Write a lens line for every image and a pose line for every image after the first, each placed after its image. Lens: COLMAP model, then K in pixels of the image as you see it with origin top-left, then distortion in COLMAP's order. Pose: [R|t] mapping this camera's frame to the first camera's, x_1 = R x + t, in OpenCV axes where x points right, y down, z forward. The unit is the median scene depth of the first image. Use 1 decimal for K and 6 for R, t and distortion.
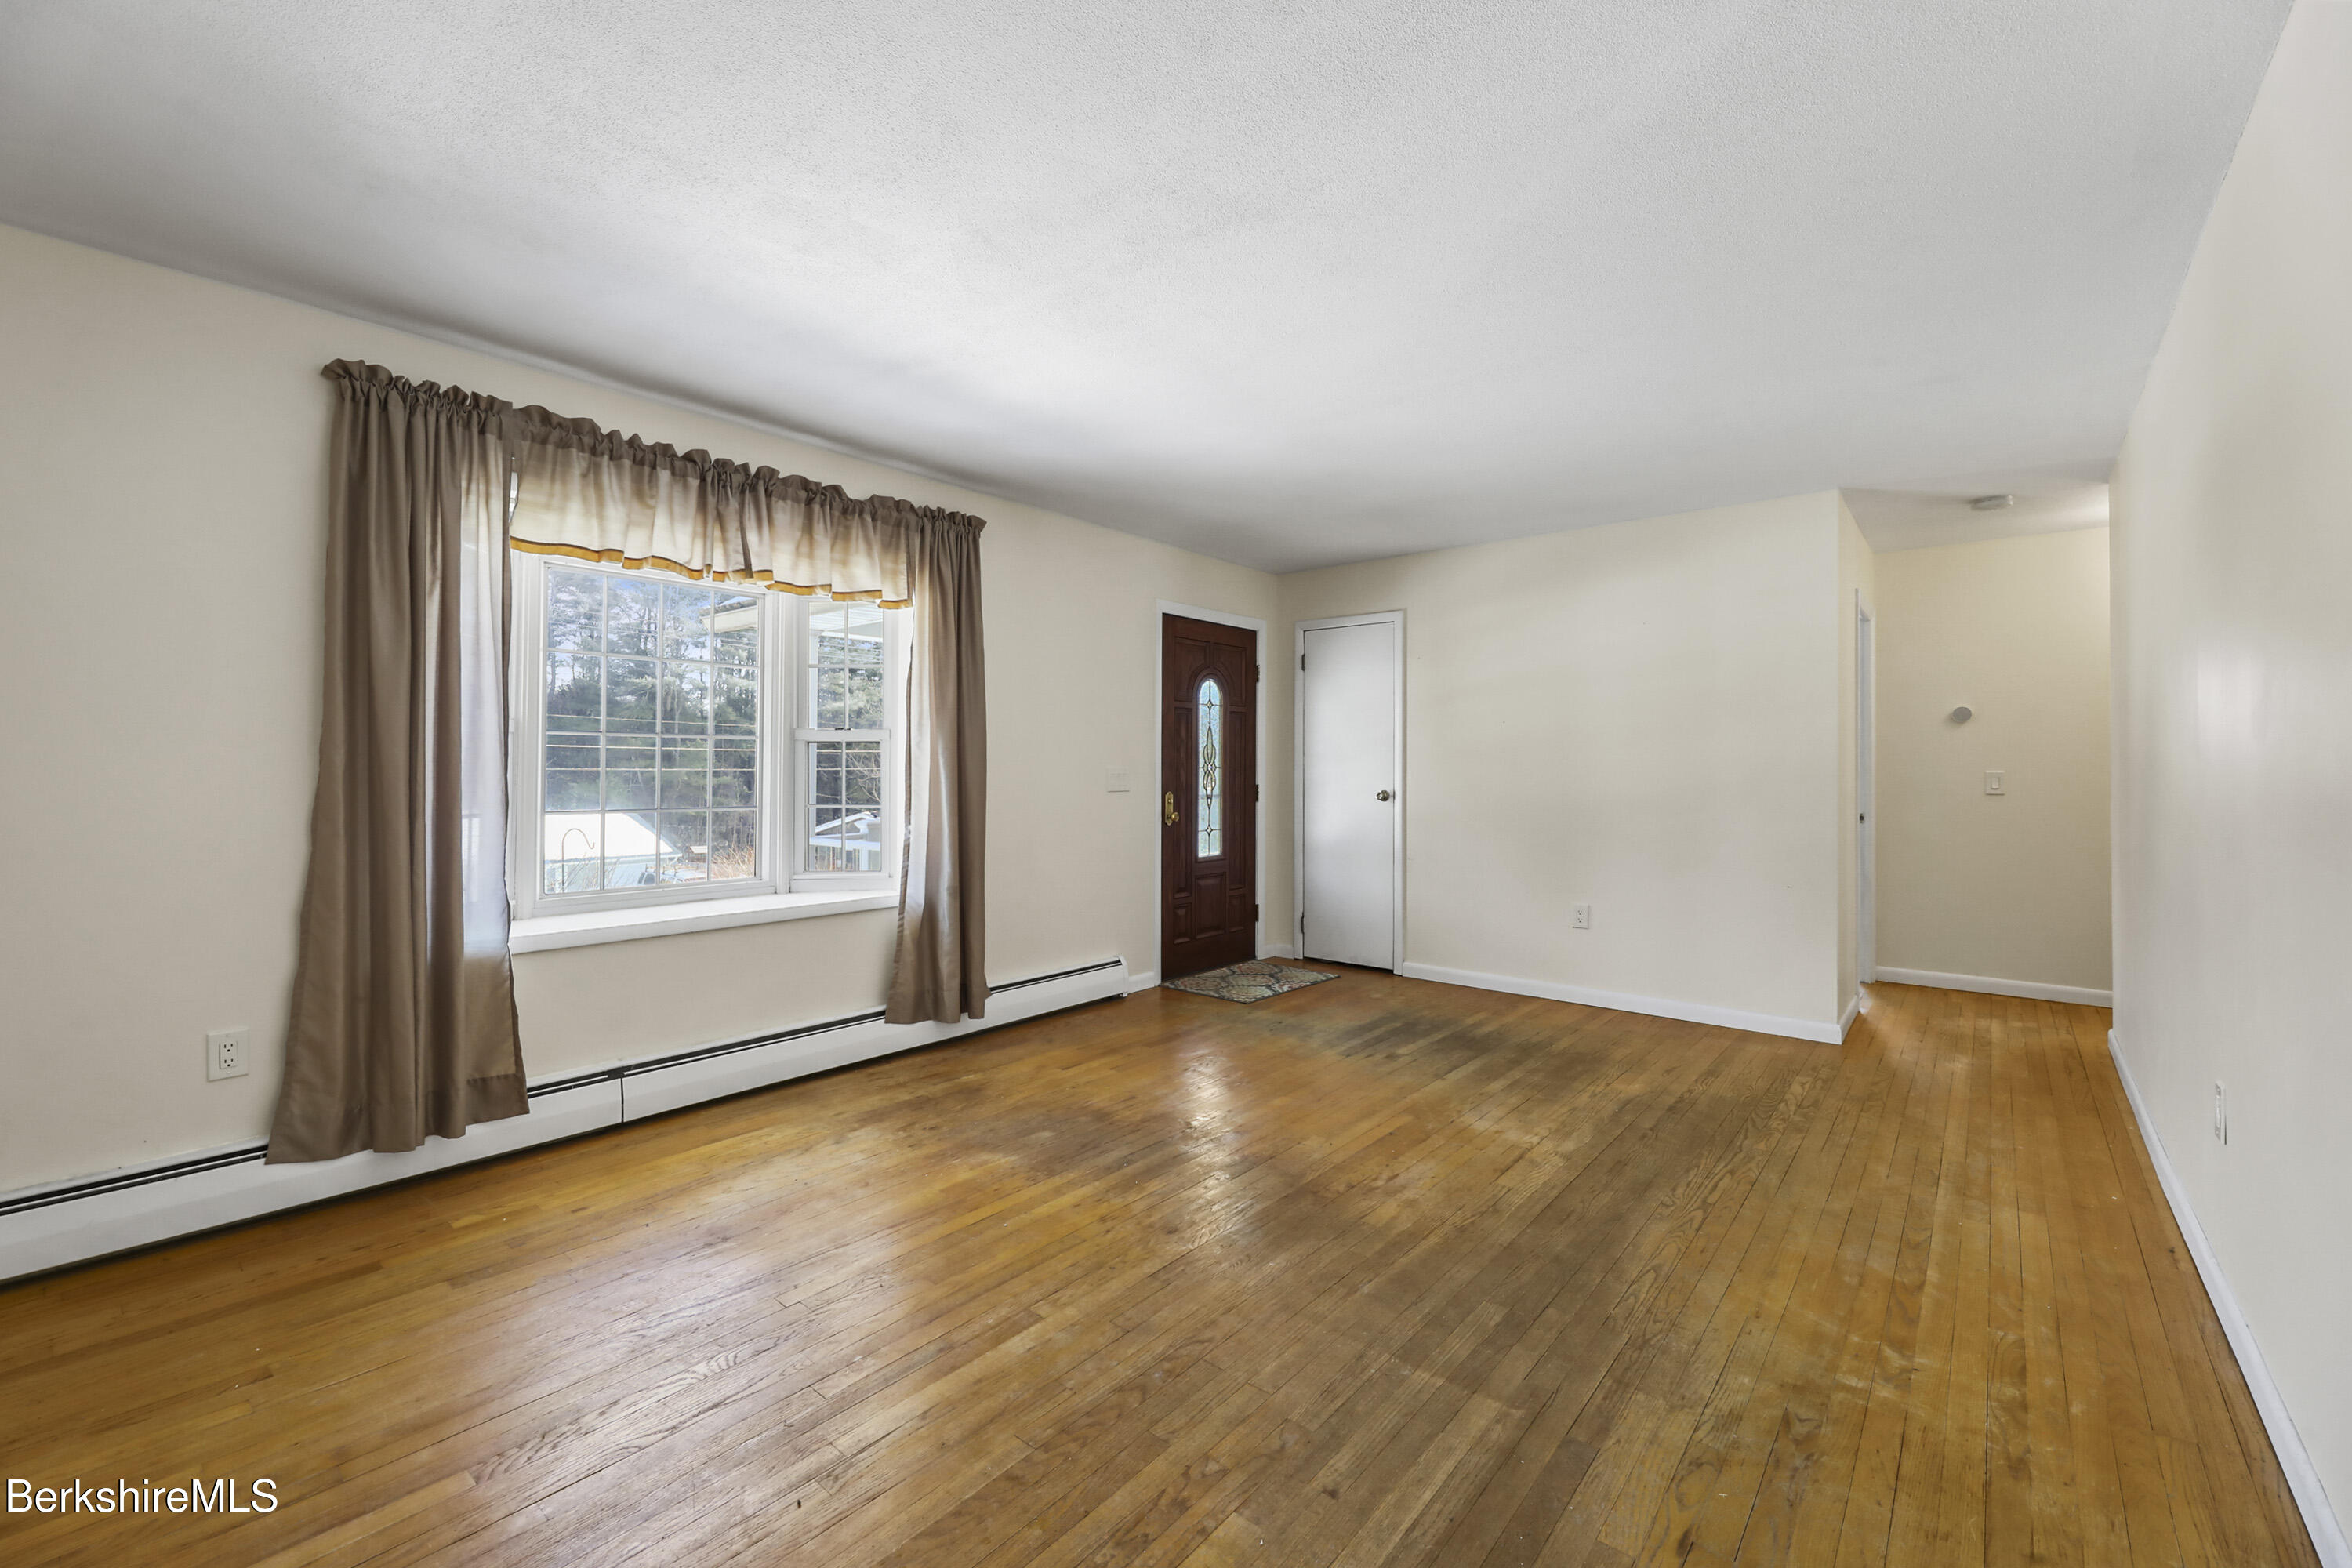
lens RADIAL K [[962.6, 0, 1154.9], [0, 962.6, 775.4], [0, 0, 1]] dist [0.002226, -0.002124]
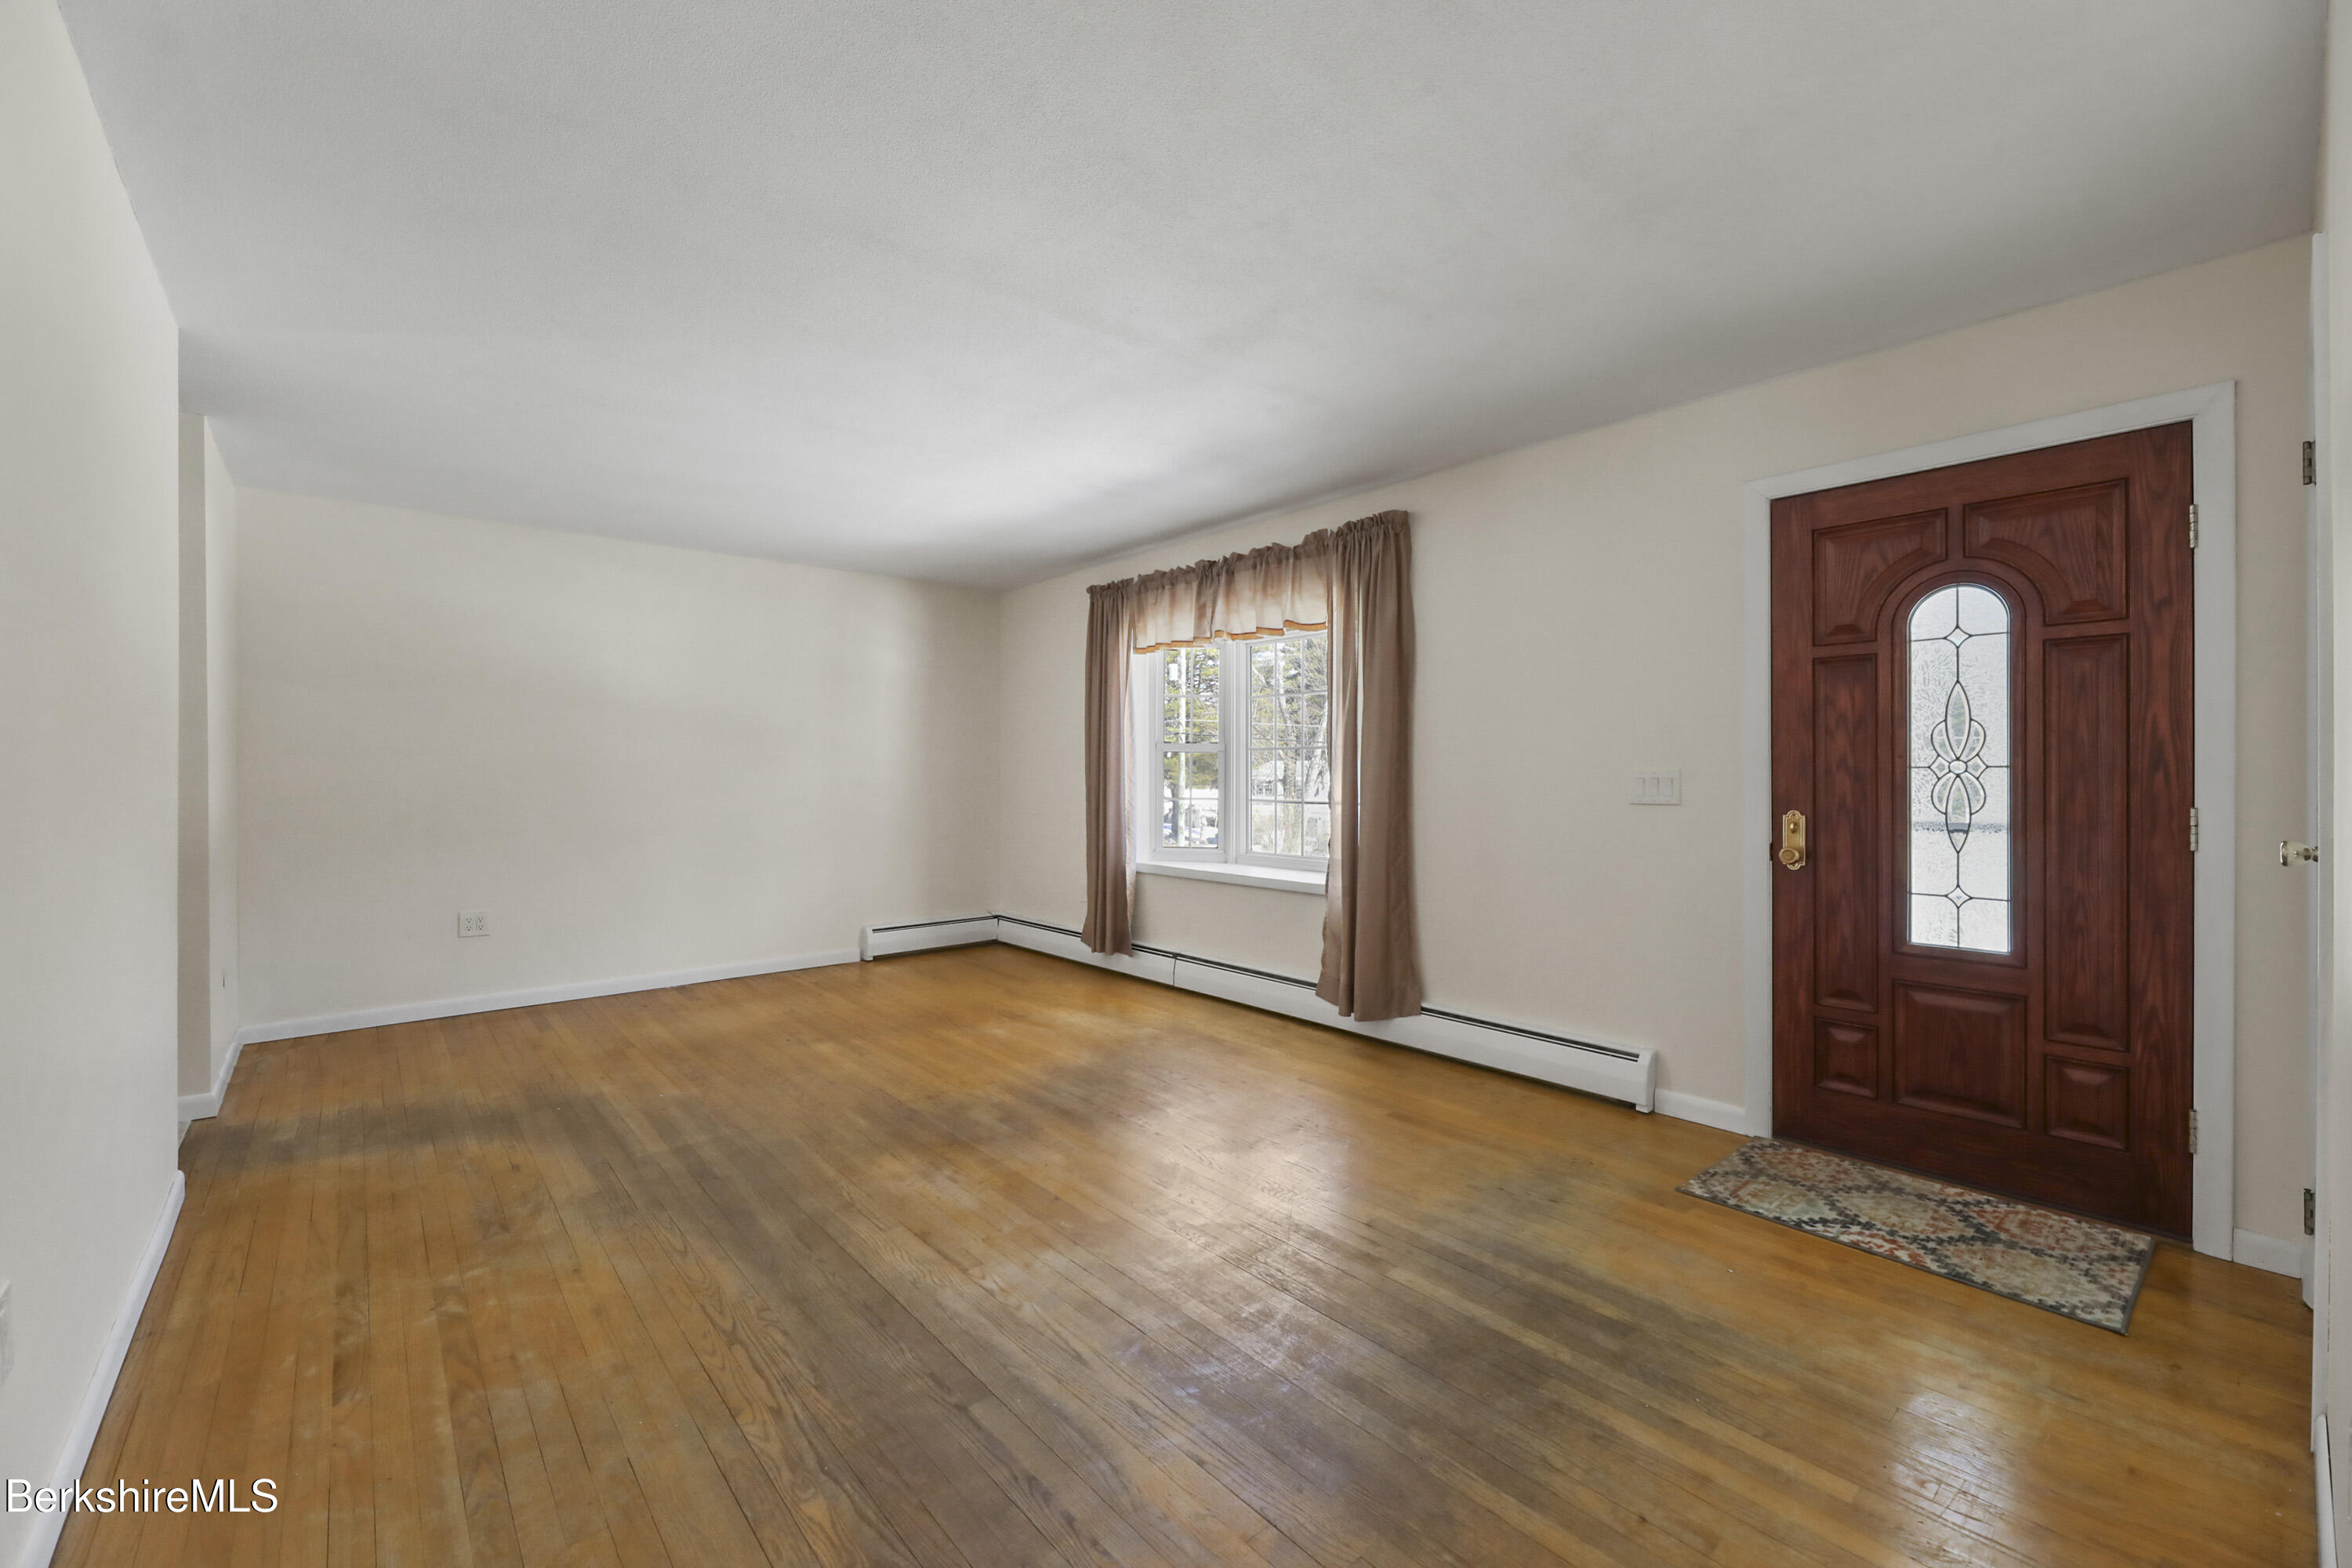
lens RADIAL K [[962.6, 0, 1158.7], [0, 962.6, 776.2], [0, 0, 1]] dist [0.002226, -0.002124]
pose [[-0.158336, 0.002119, -0.987383, 1.129289], [-0.005033, 0.999983, 0.002953, -0.004665], [0.987372, 0.005437, -0.158323, 1.287863]]
